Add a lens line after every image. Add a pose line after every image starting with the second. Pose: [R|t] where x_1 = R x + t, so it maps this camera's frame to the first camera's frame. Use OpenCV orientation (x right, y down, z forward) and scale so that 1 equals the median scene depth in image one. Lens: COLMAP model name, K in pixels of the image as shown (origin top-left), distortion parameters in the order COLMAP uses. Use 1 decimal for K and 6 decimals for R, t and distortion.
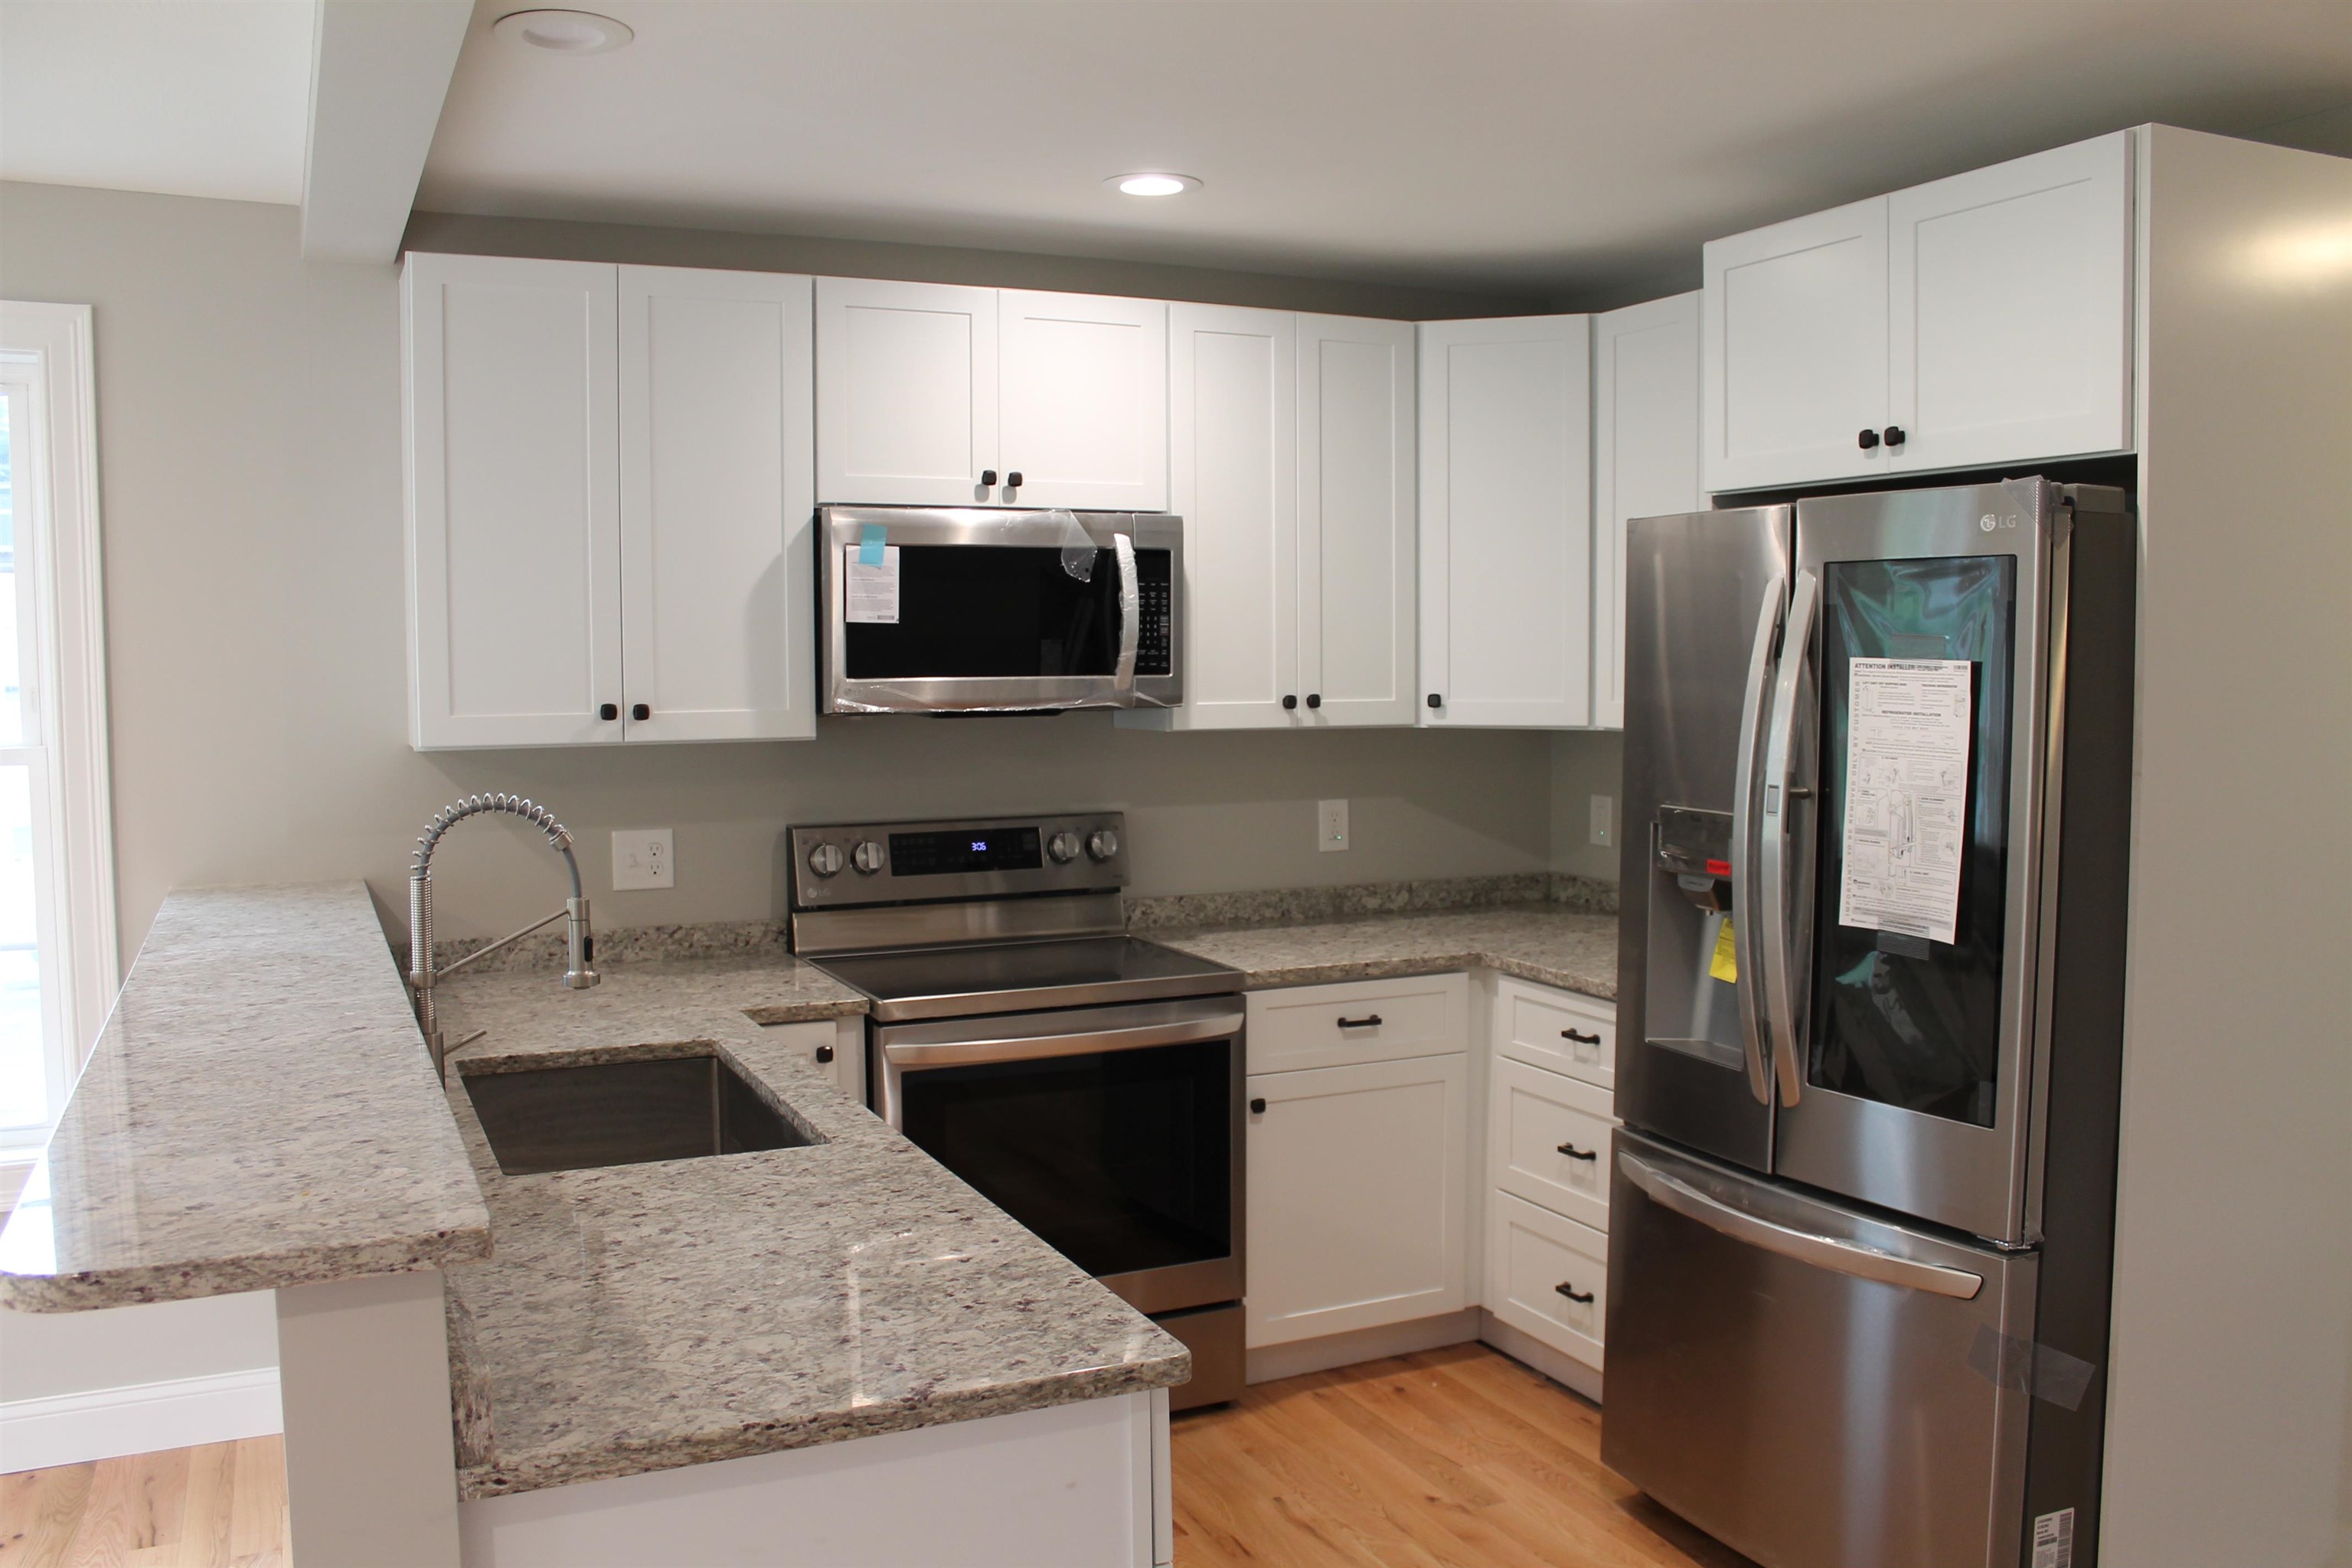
lens RADIAL K [[1970.2, 0, 1176.3], [0, 1970.2, 810.1], [0, 0, 1]] dist [-0.167200, 0.137230]
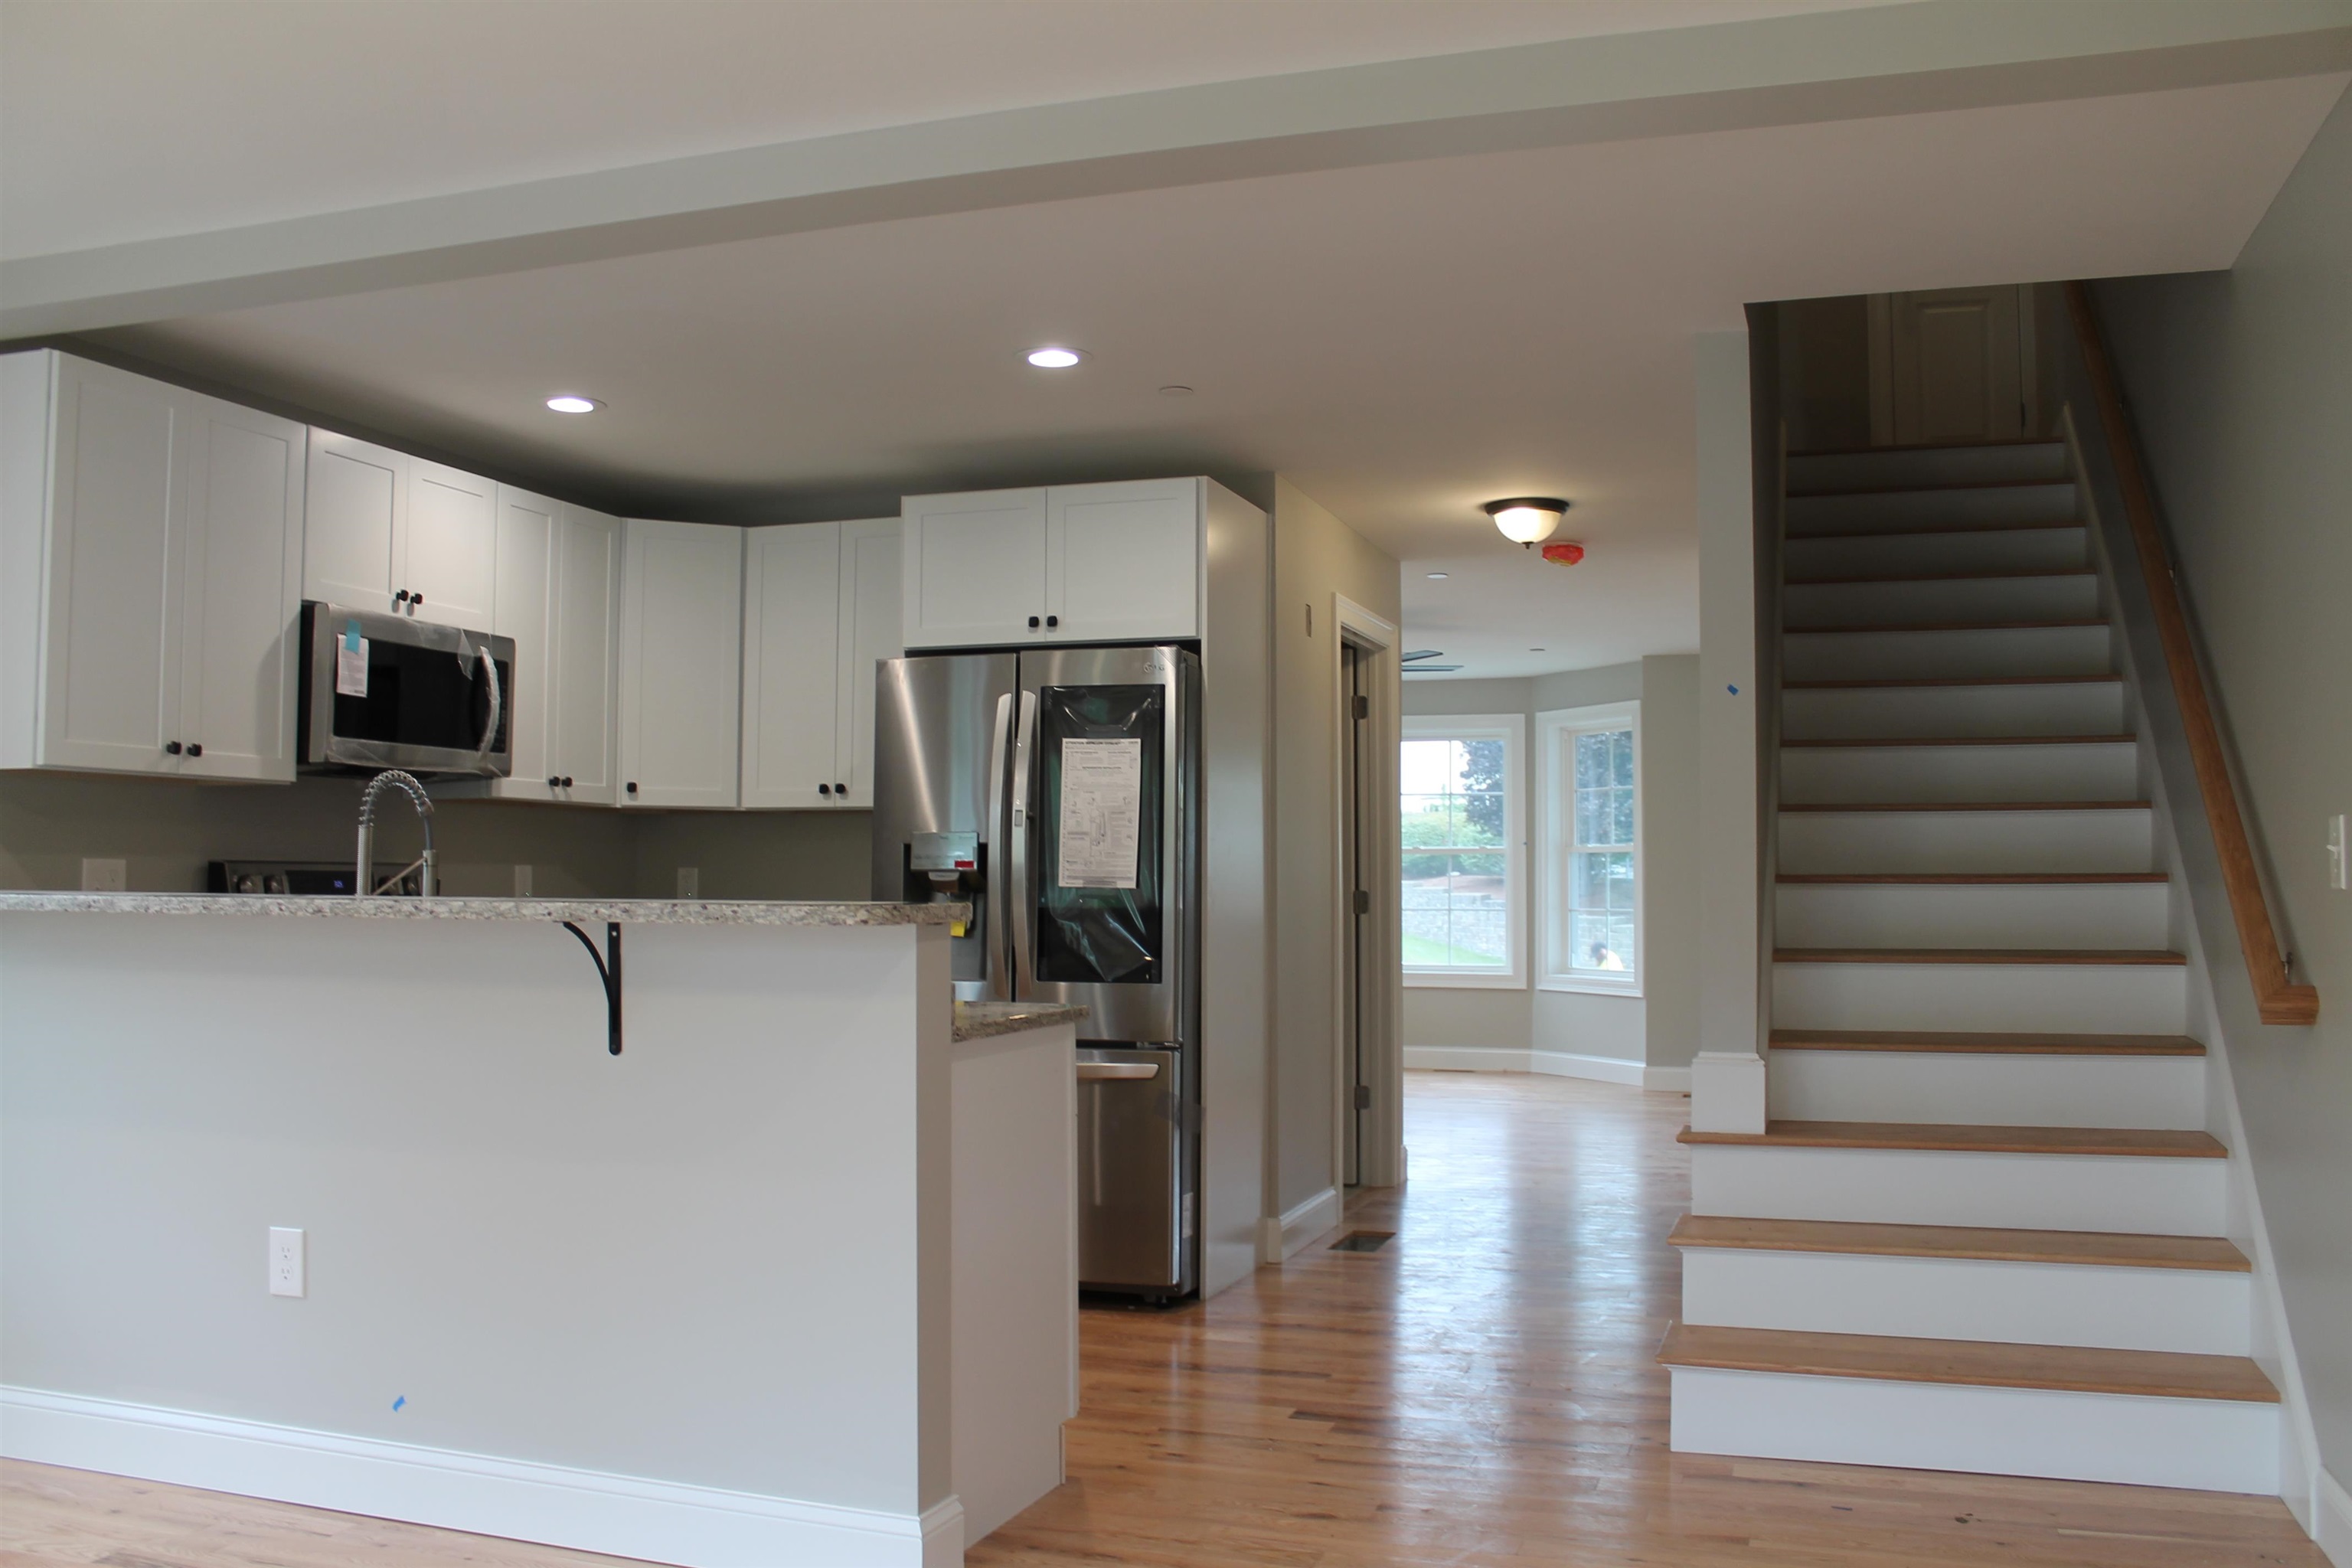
lens RADIAL K [[1970.2, 0, 1176.3], [0, 1970.2, 810.1], [0, 0, 1]] dist [-0.167200, 0.137230]
pose [[0.693137, 0.034015, 0.720002, -0.688794], [0.049666, 0.994258, -0.094784, 0.128117], [-0.719092, 0.101458, 0.687468, -0.262022]]
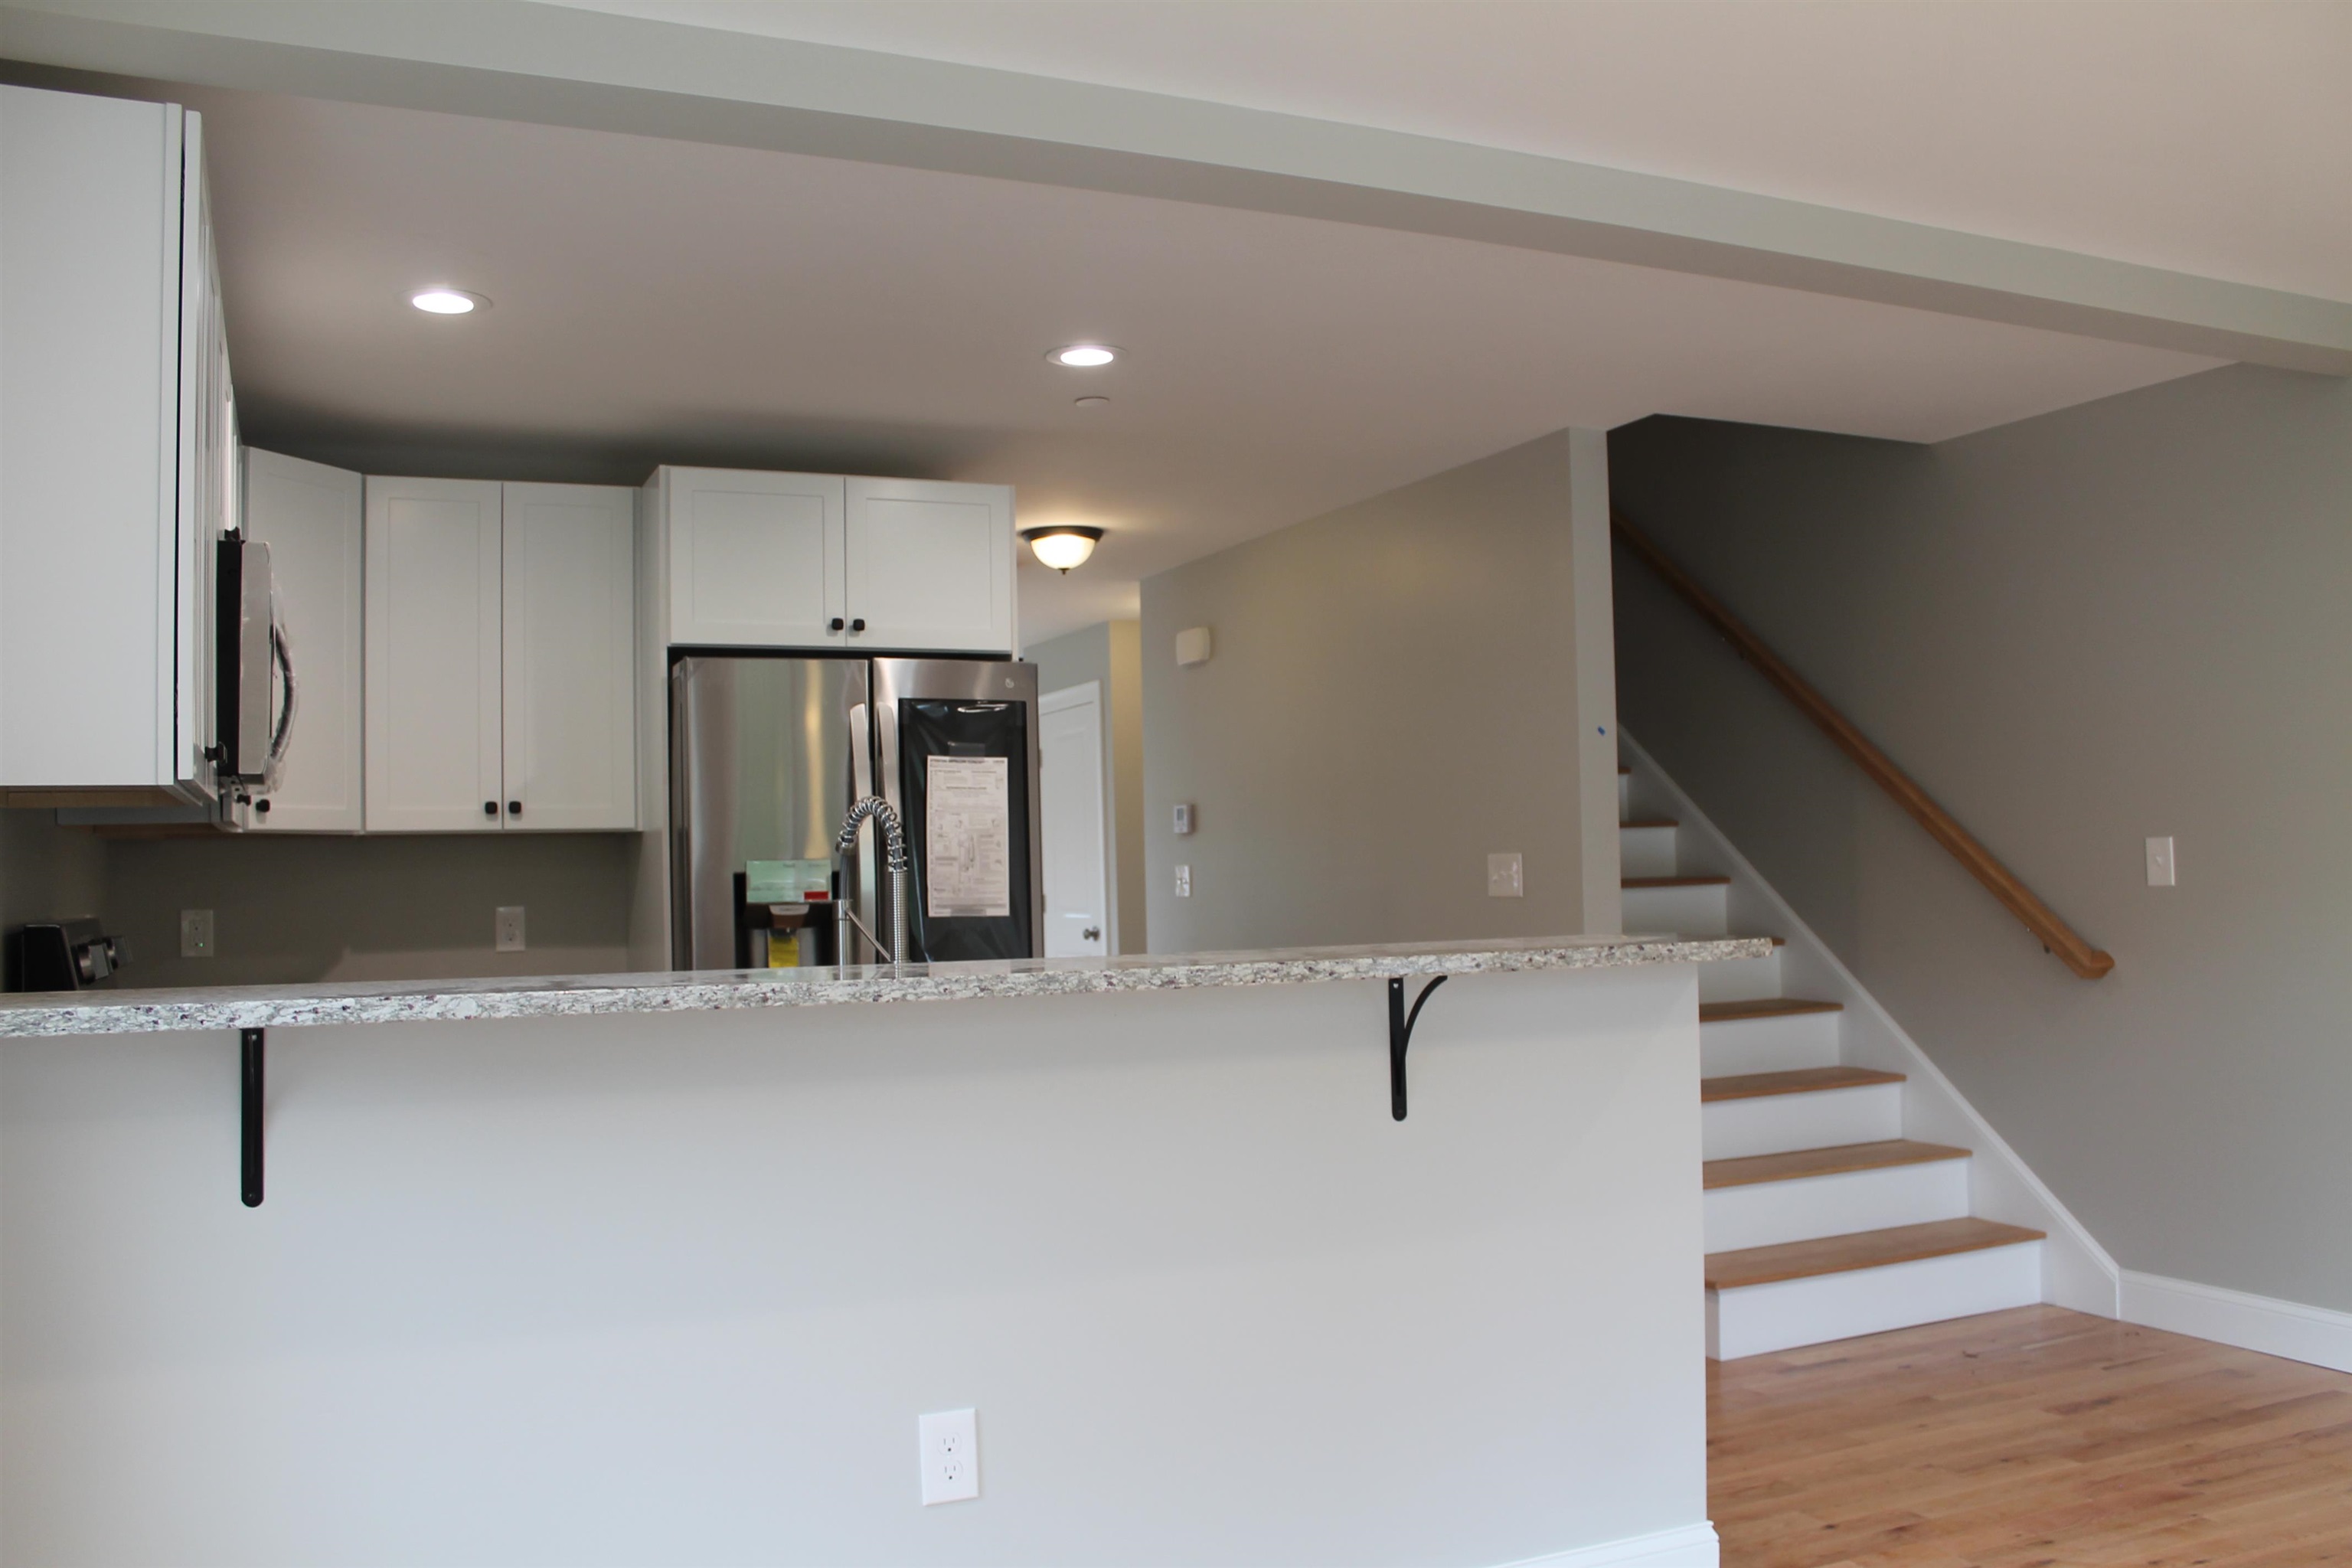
lens RADIAL K [[1970.2, 0, 1176.3], [0, 1970.2, 810.1], [0, 0, 1]] dist [-0.167200, 0.137230]
pose [[0.019365, 0.034967, 0.999201, -1.018872], [0.101717, 0.994134, -0.036761, 0.039729], [-0.994625, 0.102348, 0.015695, 0.576637]]
